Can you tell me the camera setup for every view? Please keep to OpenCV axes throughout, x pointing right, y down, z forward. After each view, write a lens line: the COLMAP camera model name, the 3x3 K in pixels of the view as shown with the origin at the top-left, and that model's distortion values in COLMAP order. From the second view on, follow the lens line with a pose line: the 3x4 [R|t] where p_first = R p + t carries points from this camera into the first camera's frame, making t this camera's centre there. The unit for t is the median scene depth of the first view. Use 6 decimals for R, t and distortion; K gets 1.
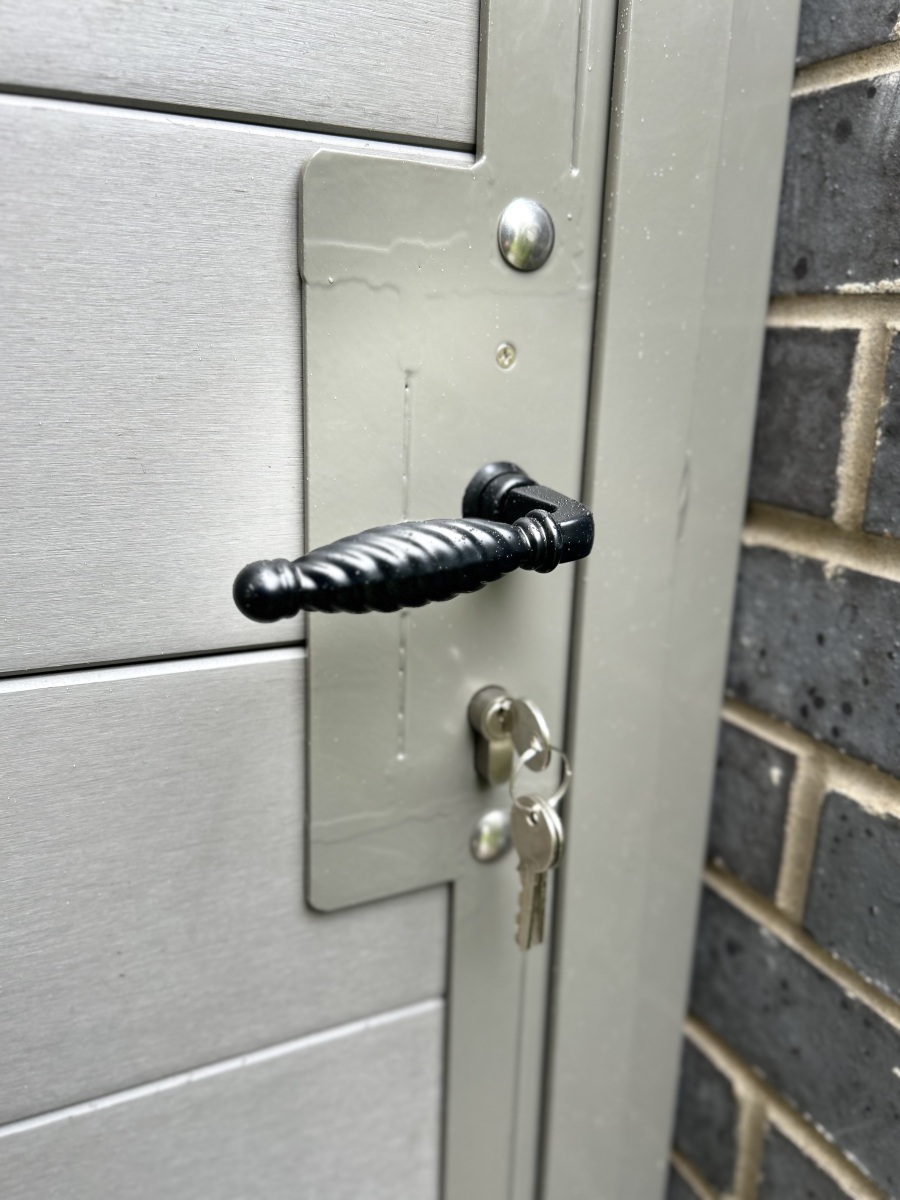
lens RADIAL K [[930.6, 0, 447.9], [0, 930.6, 589.4], [0, 0, 1]] dist [-0.002602, -0.024135]
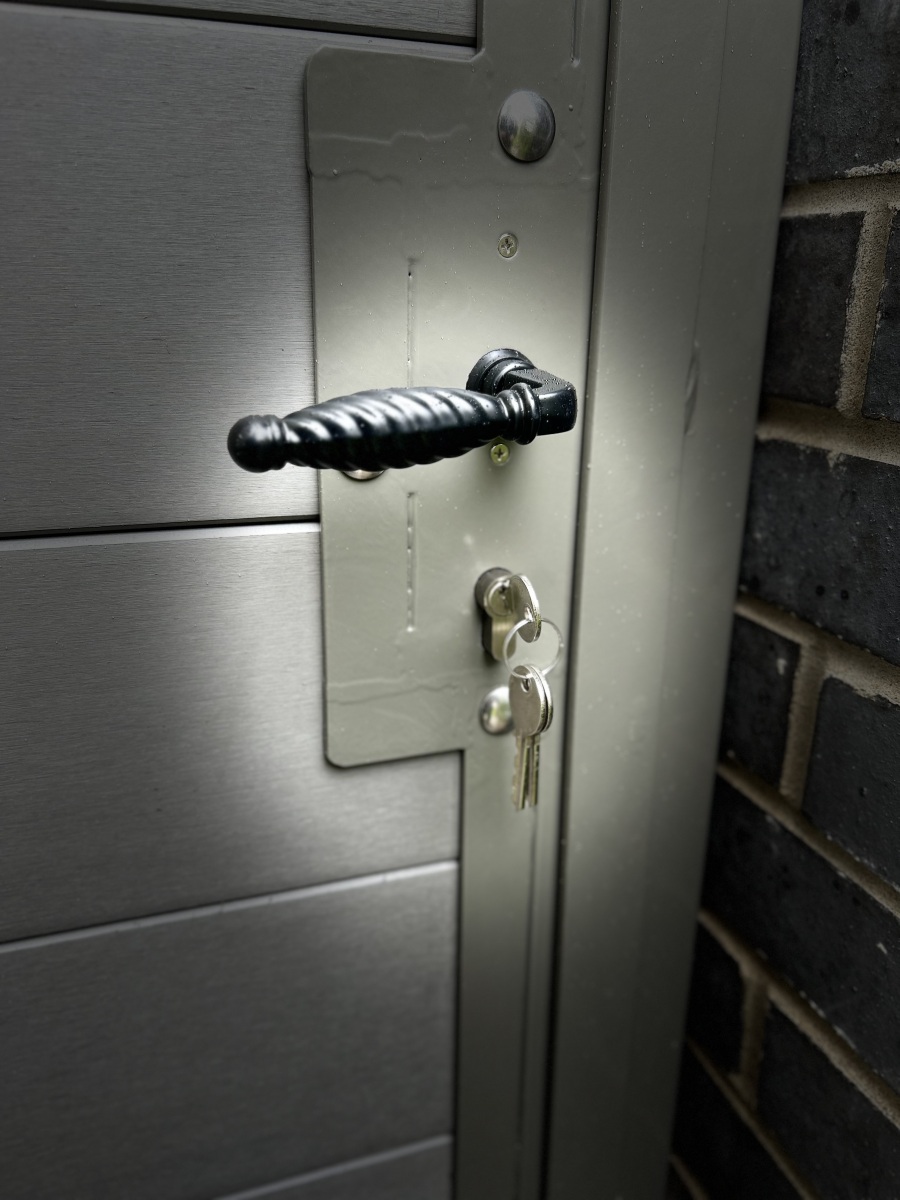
lens RADIAL K [[930.6, 0, 448.7], [0, 930.6, 601.7], [0, 0, 1]] dist [-0.002602, -0.024135]
pose [[0.992532, 0.022684, -0.119858, 0.128738], [-0.016075, 0.998311, 0.055825, 0.091709], [0.120922, -0.053481, 0.991220, -0.070337]]
